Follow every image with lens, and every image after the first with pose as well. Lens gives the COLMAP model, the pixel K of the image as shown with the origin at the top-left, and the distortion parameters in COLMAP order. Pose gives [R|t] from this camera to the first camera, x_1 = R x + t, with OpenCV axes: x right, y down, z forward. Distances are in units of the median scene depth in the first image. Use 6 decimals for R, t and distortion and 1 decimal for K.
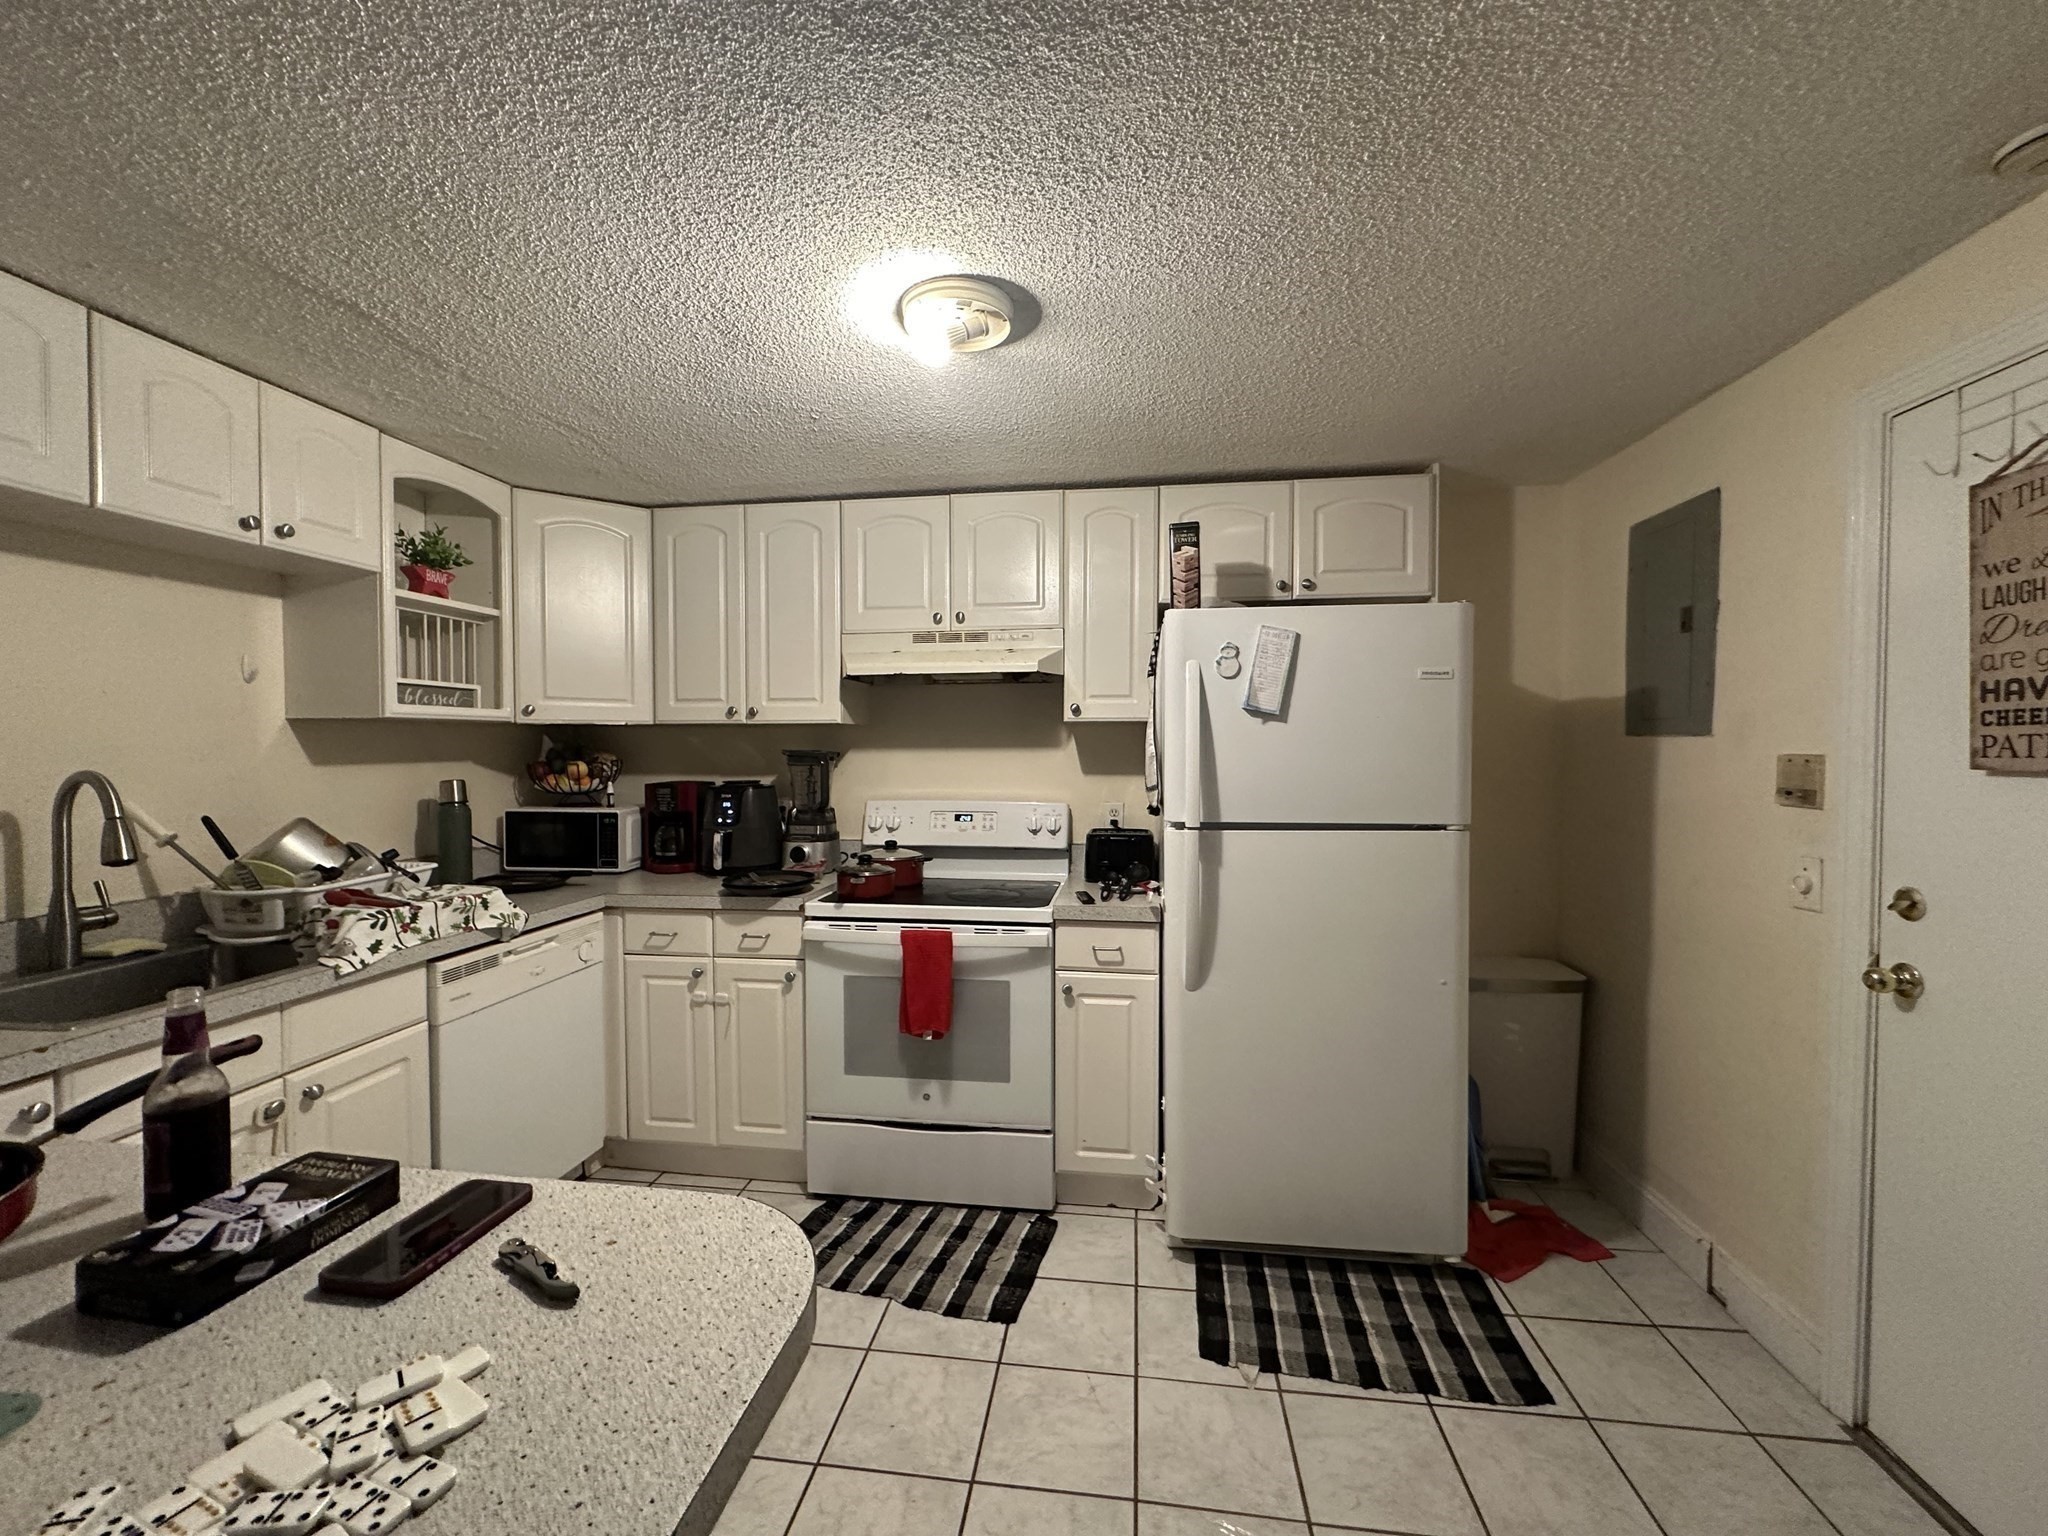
lens RADIAL K [[813.1, 0, 1022.6], [0, 813.1, 768.2], [0, 0, 1]] dist [-0.002968, 0.000980]
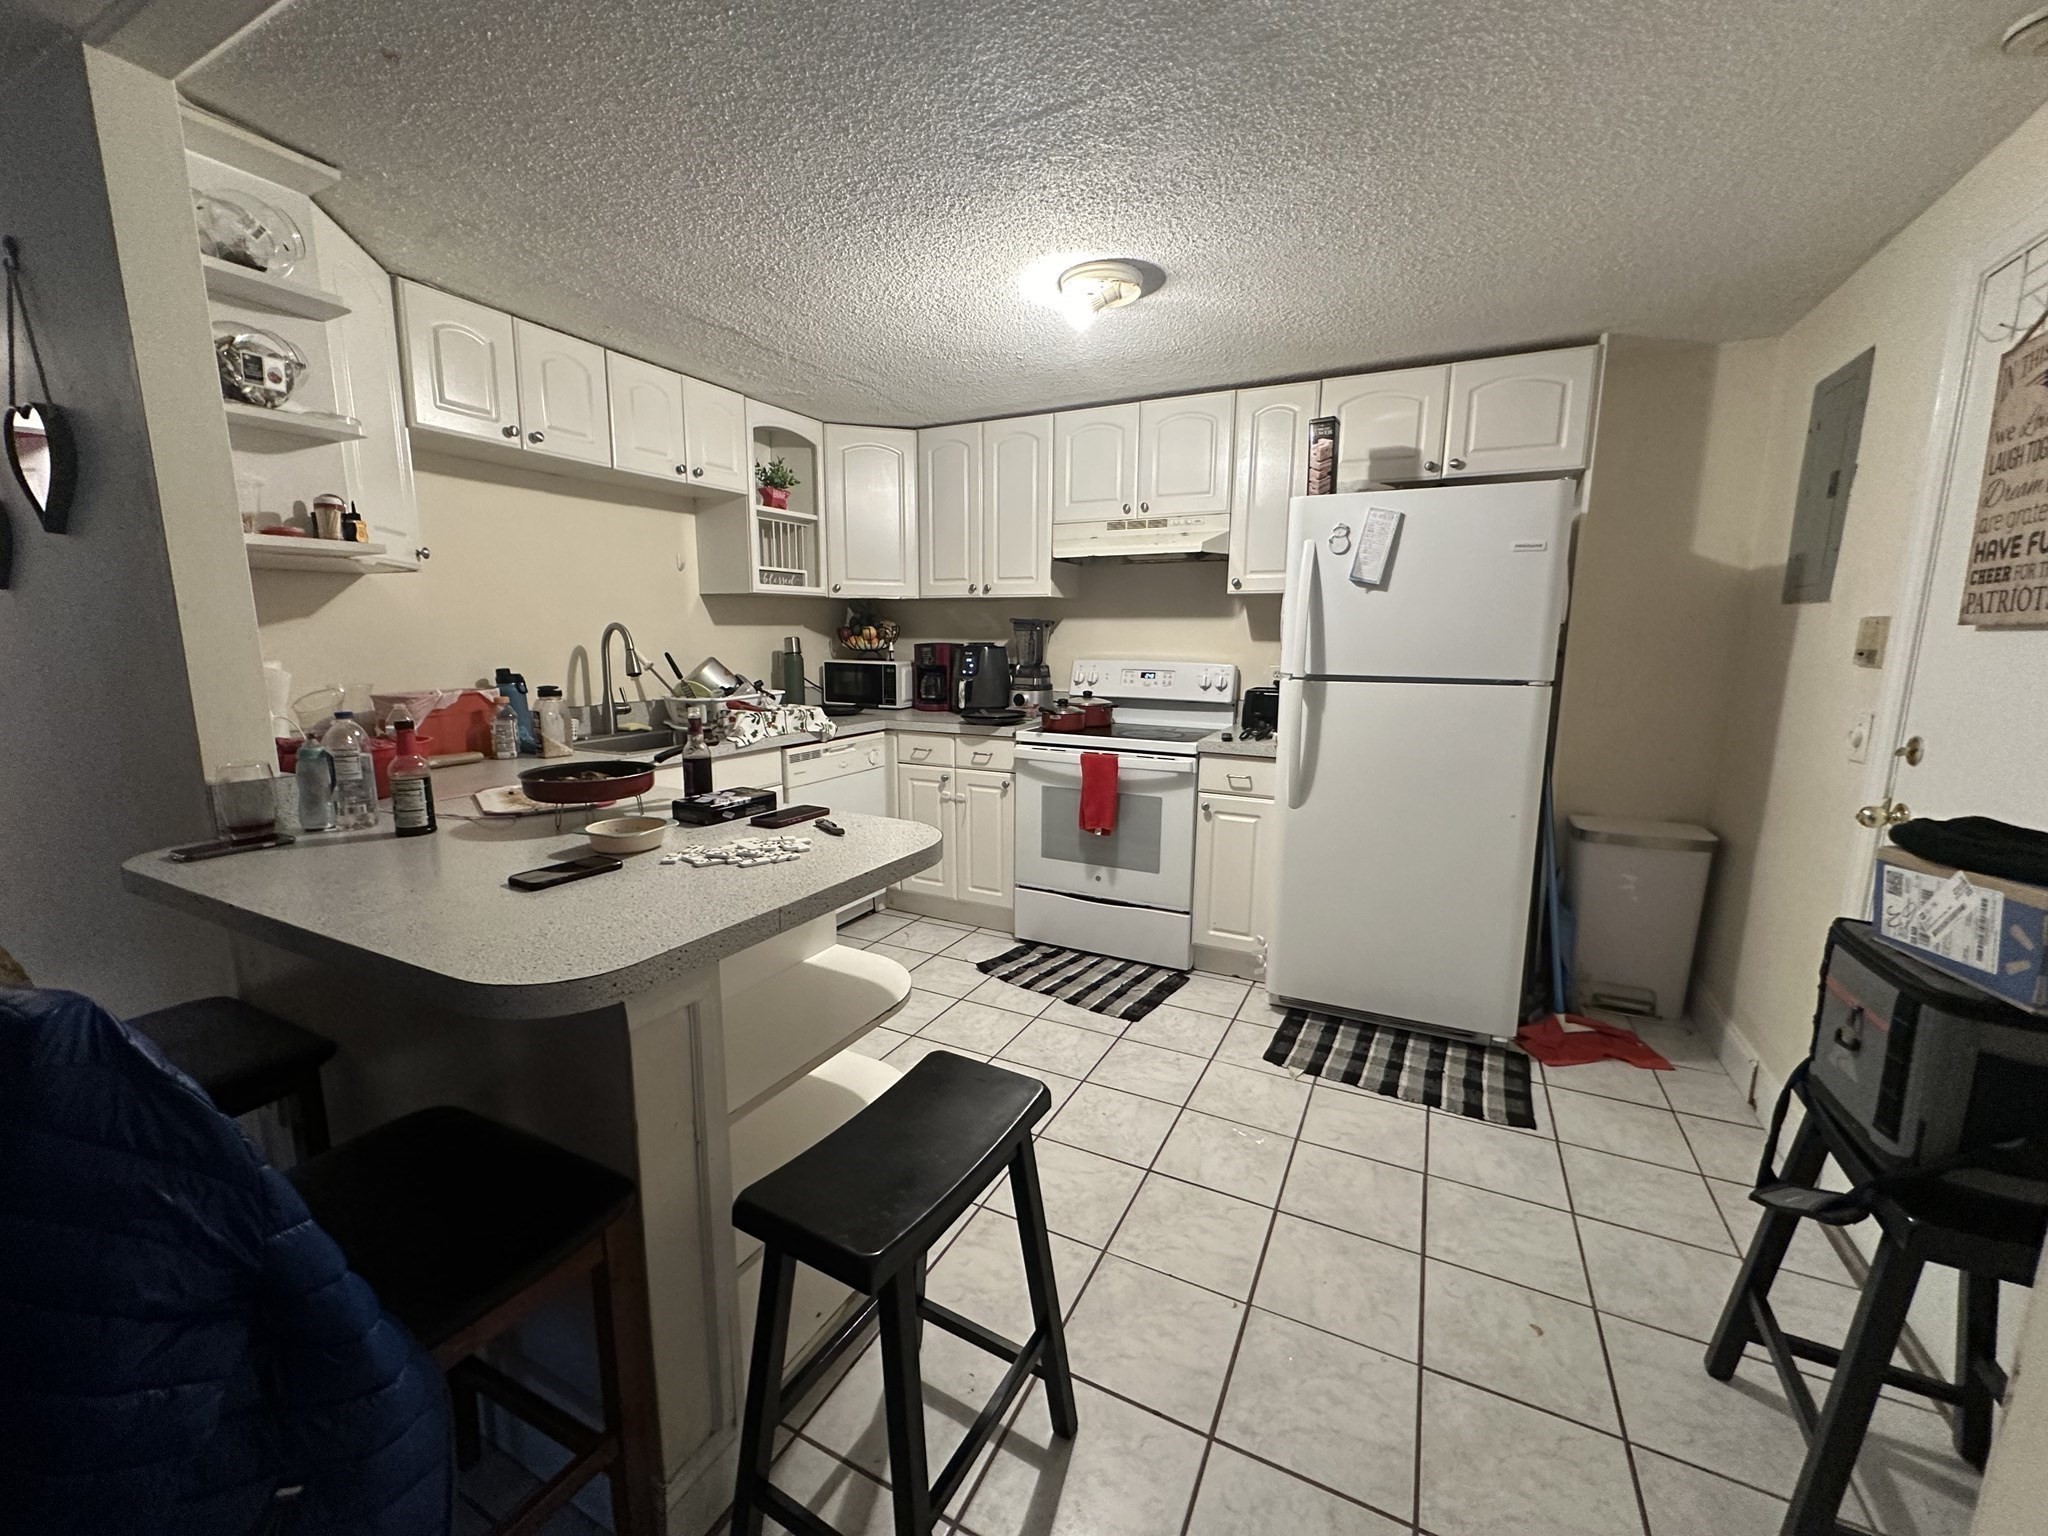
lens RADIAL K [[813.1, 0, 1025.4], [0, 813.1, 766.1], [0, 0, 1]] dist [-0.002968, 0.000980]
pose [[0.944499, 0.061584, -0.322689, 0.200407], [-0.016264, 0.989833, 0.141304, 0.033806], [0.328110, -0.128213, 0.935898, -0.288775]]
